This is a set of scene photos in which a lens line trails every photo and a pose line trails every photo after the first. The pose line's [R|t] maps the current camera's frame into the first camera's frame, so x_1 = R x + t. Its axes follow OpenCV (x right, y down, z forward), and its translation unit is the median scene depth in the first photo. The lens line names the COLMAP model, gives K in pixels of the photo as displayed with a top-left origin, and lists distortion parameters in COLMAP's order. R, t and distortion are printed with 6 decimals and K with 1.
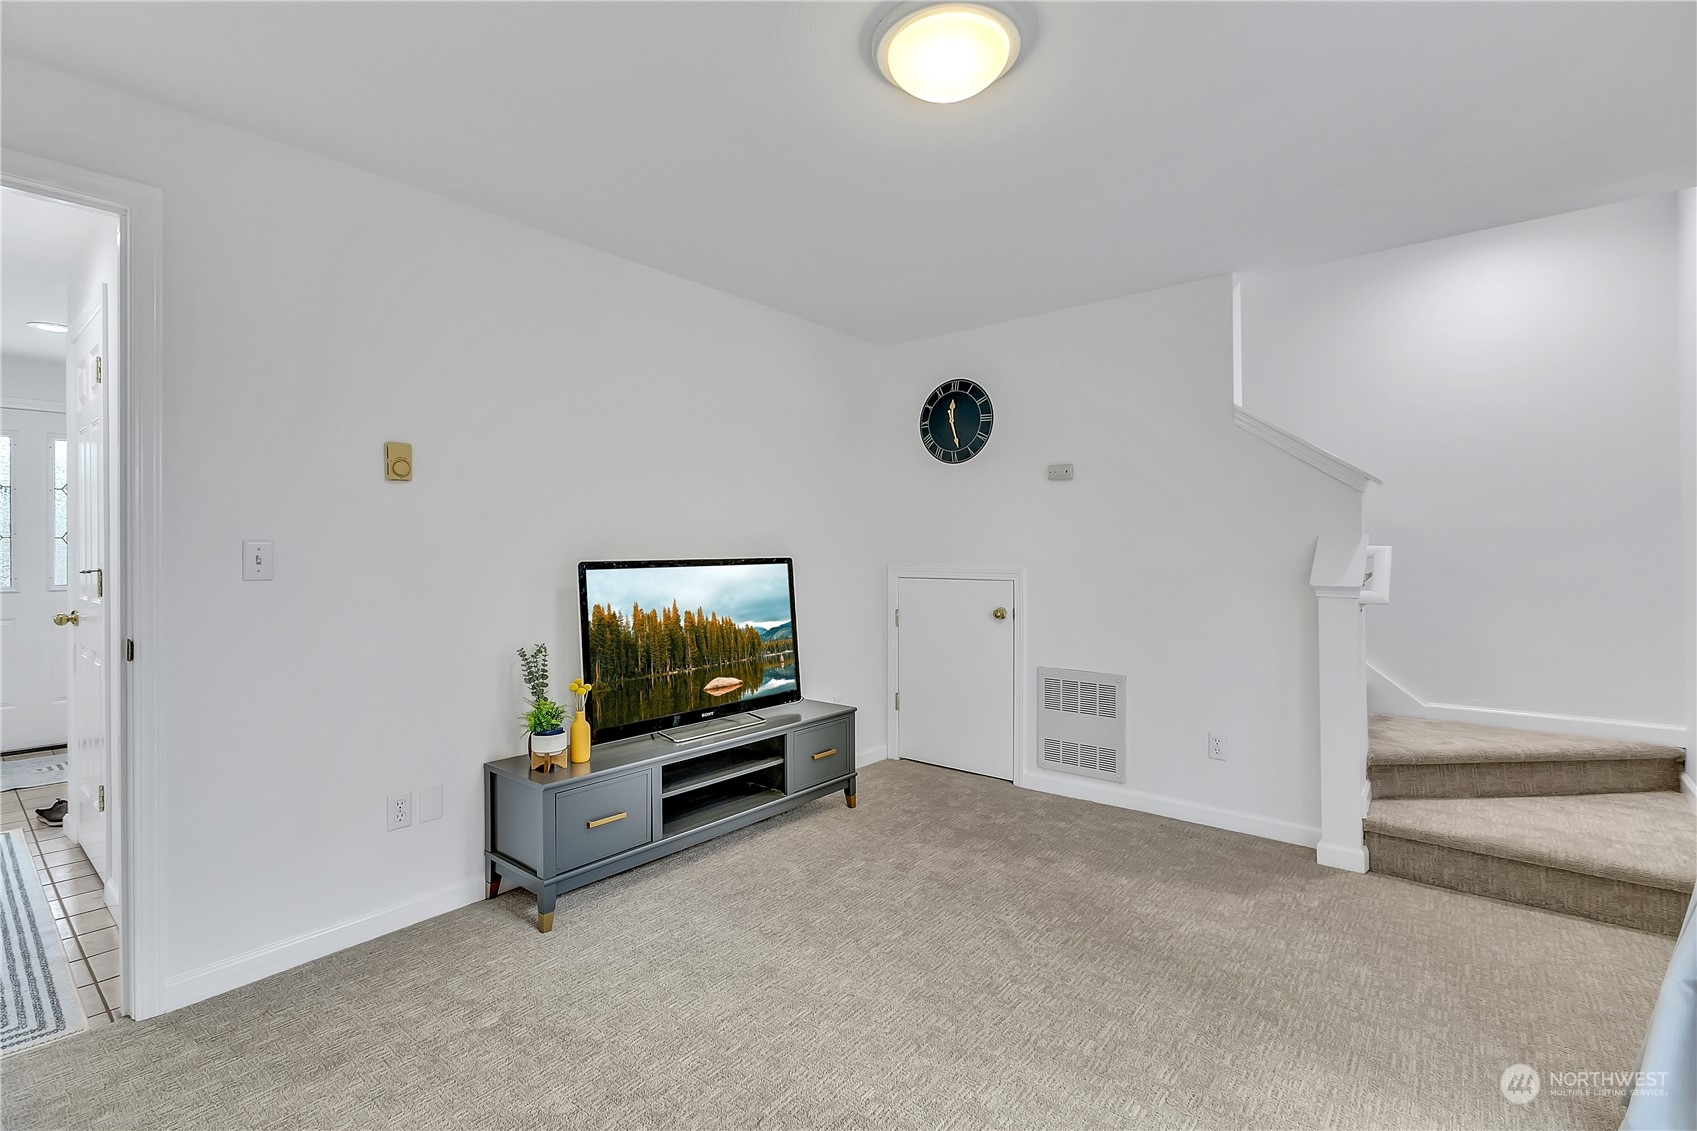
lens RADIAL K [[773.8, 0, 852.2], [0, 773.8, 551.3], [0, 0, 1]] dist [-0.000407, -0.000056]
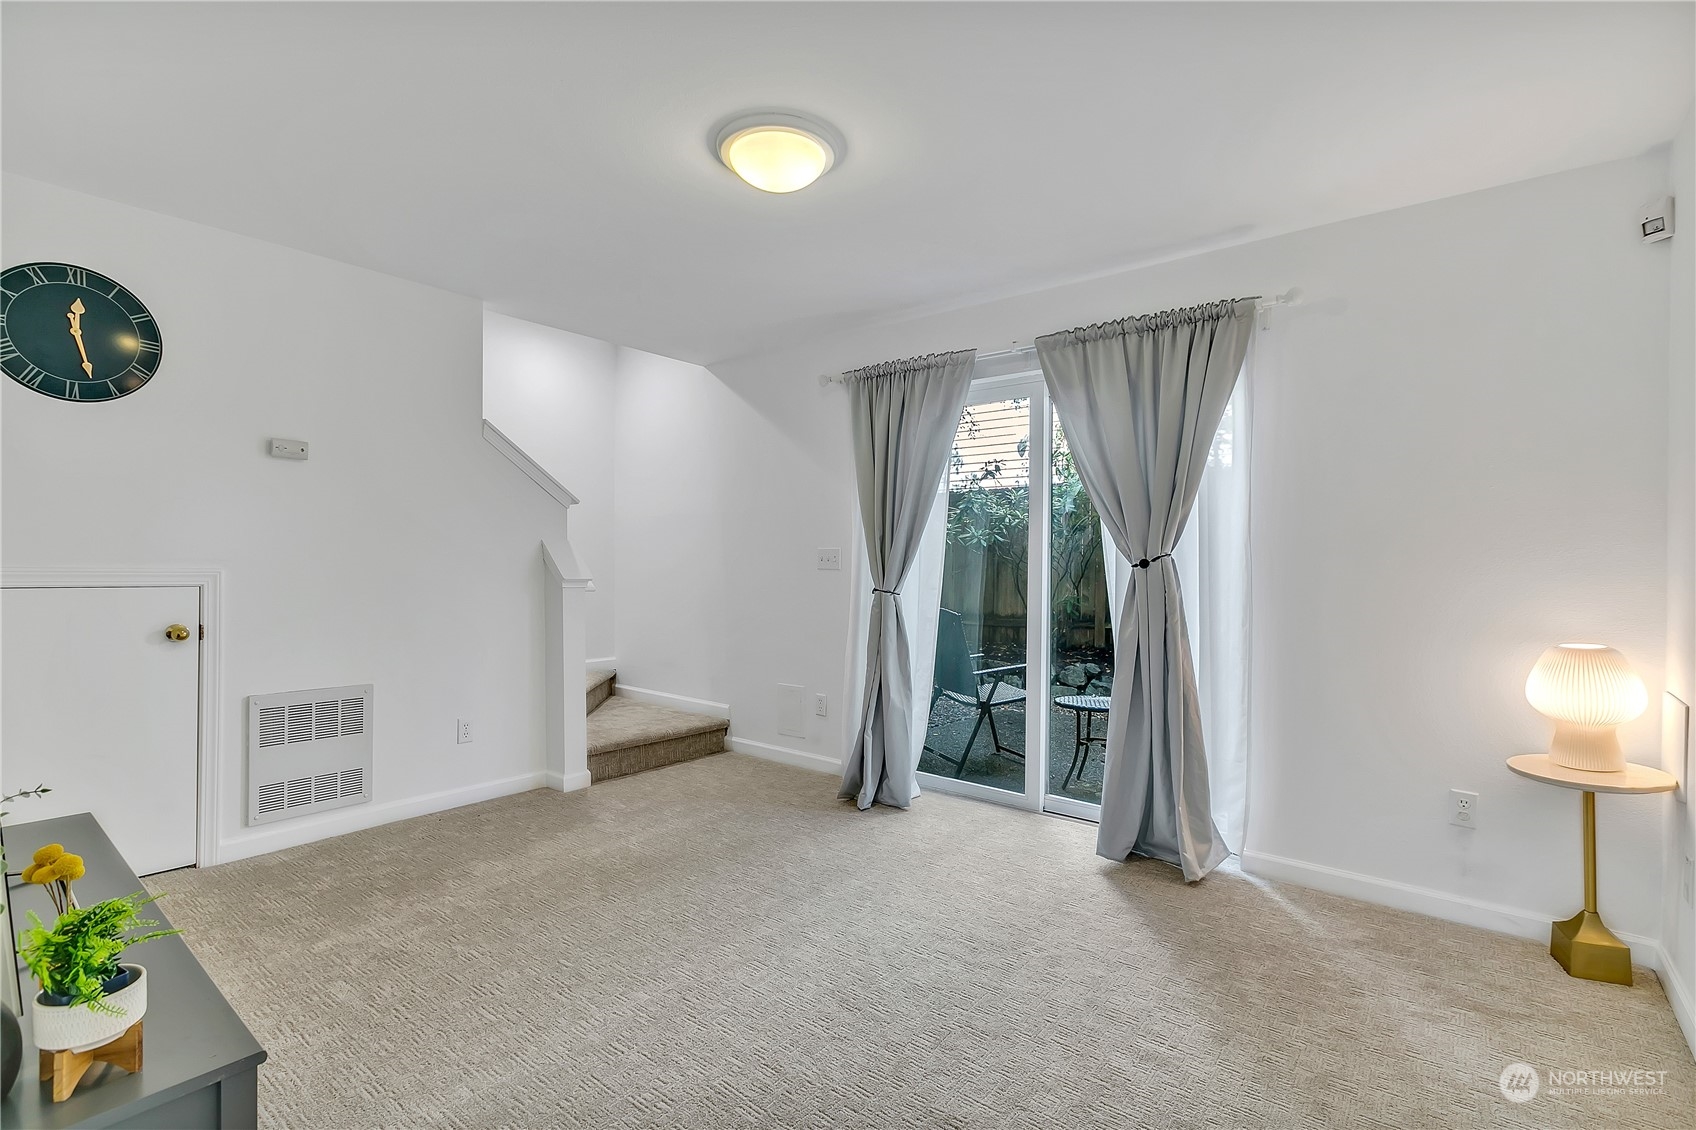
lens RADIAL K [[777.5, 0, 848.0], [0, 777.5, 565.0], [0, 0, 1]] dist [-0.000083, -0.000298]
pose [[-0.009834, -0.006370, 0.999931, -0.563279], [-0.013530, 0.999889, 0.006236, 0.006103], [-0.999860, -0.013468, -0.009919, 0.436354]]
